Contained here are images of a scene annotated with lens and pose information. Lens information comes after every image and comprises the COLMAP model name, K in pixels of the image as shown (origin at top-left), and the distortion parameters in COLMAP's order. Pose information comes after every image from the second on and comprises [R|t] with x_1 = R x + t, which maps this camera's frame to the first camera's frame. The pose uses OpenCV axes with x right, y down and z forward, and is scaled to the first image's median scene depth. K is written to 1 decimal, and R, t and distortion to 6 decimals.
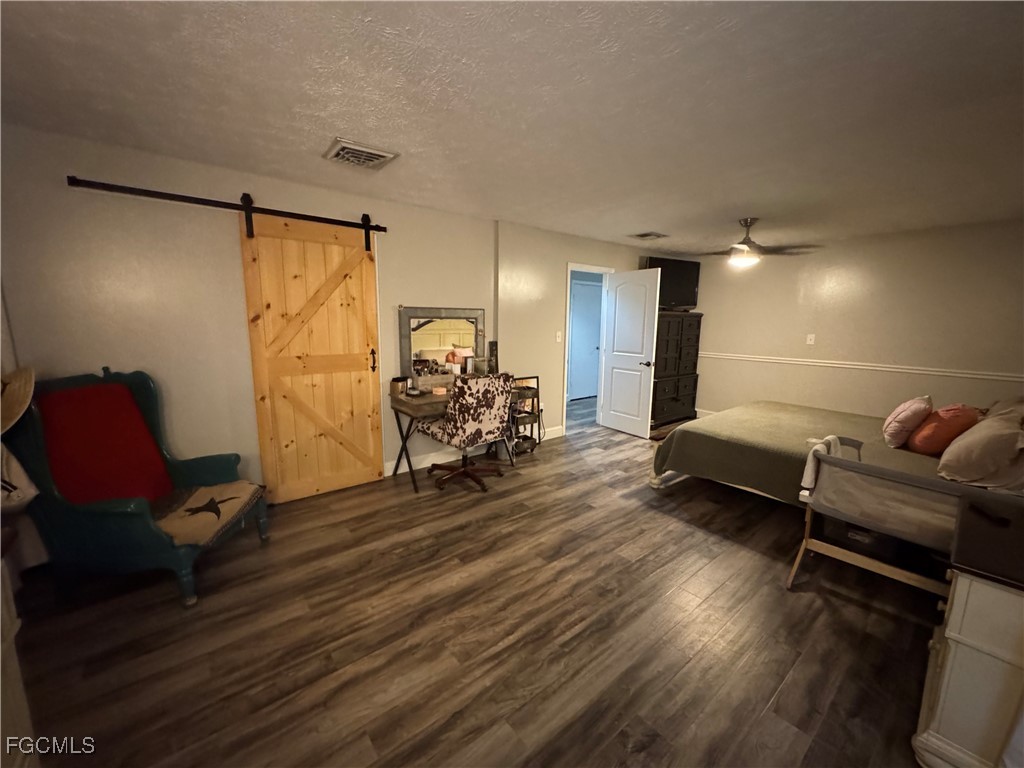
lens RADIAL K [[407.9, 0, 512.0], [0, 407.9, 384.0], [0, 0, 1]] dist [-0.001061, -0.000502]
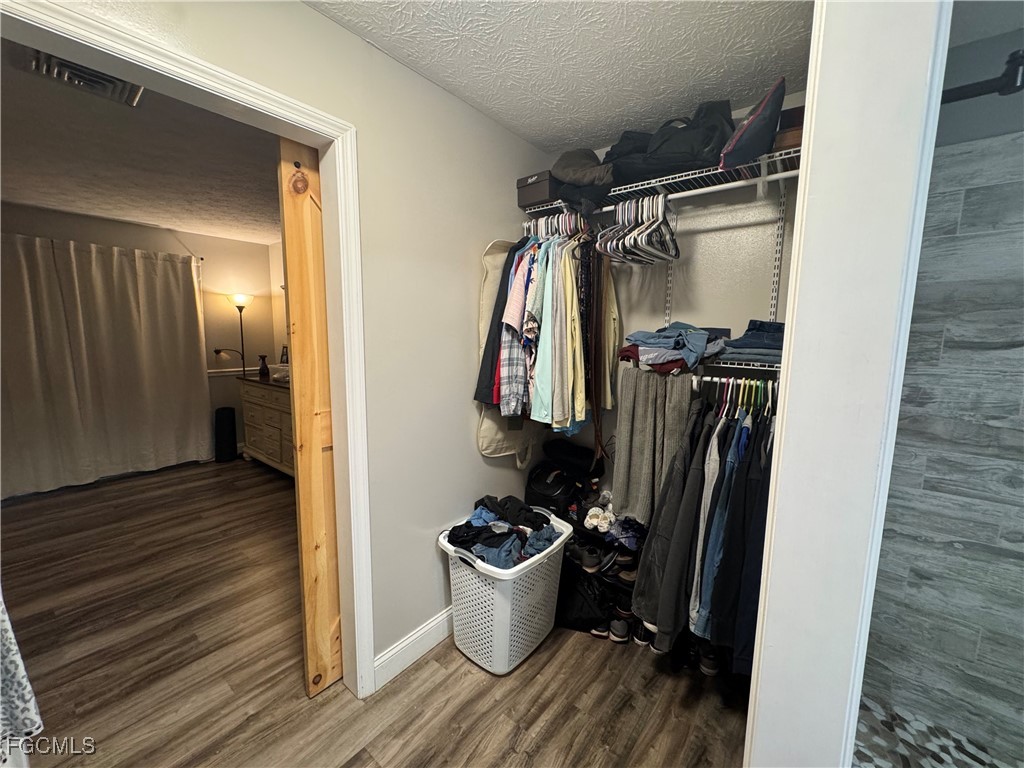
lens RADIAL K [[407.9, 0, 512.0], [0, 407.9, 384.0], [0, 0, 1]] dist [-0.001061, -0.000502]
pose [[-0.977197, 0.003825, -0.212301, -0.673224], [-0.056100, 0.959659, 0.275512, -0.236986], [0.204790, 0.281140, -0.937561, 1.418103]]
